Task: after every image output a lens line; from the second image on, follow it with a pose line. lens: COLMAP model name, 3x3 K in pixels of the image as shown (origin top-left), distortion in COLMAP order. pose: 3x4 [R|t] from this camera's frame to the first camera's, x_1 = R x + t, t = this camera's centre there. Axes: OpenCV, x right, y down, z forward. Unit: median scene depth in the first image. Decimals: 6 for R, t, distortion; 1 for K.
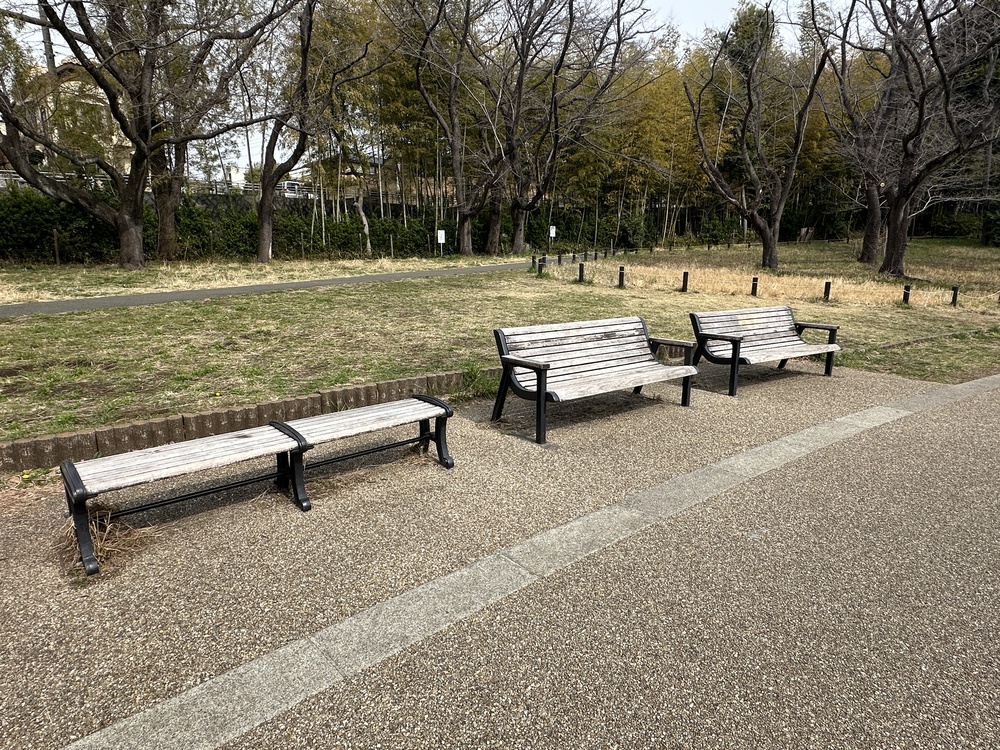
lens RADIAL K [[563.2, 0, 500.5], [0, 563.2, 371.9], [0, 0, 1]] dist [-0.001428, -0.002146]
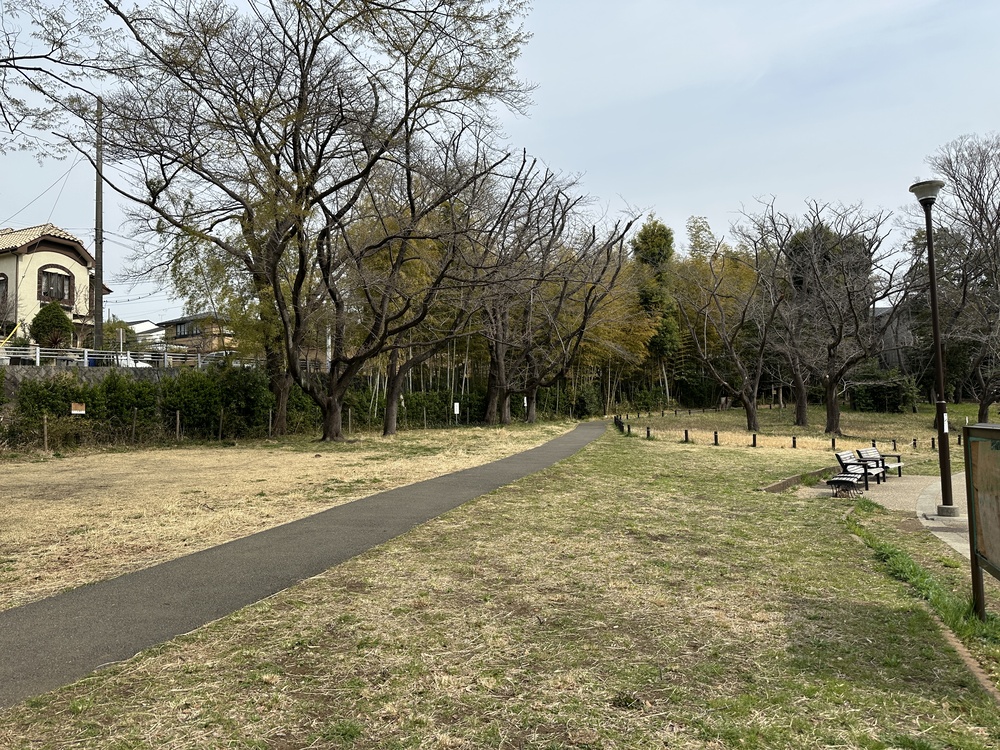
lens RADIAL K [[700.8, 0, 499.6], [0, 700.8, 378.2], [0, 0, 1]] dist [0.052171, -0.000686]
pose [[0.954372, 0.002558, 0.298608, -0.496480], [0.075303, 0.965586, -0.248945, 0.059112], [-0.288969, 0.260073, 0.921336, -0.351793]]
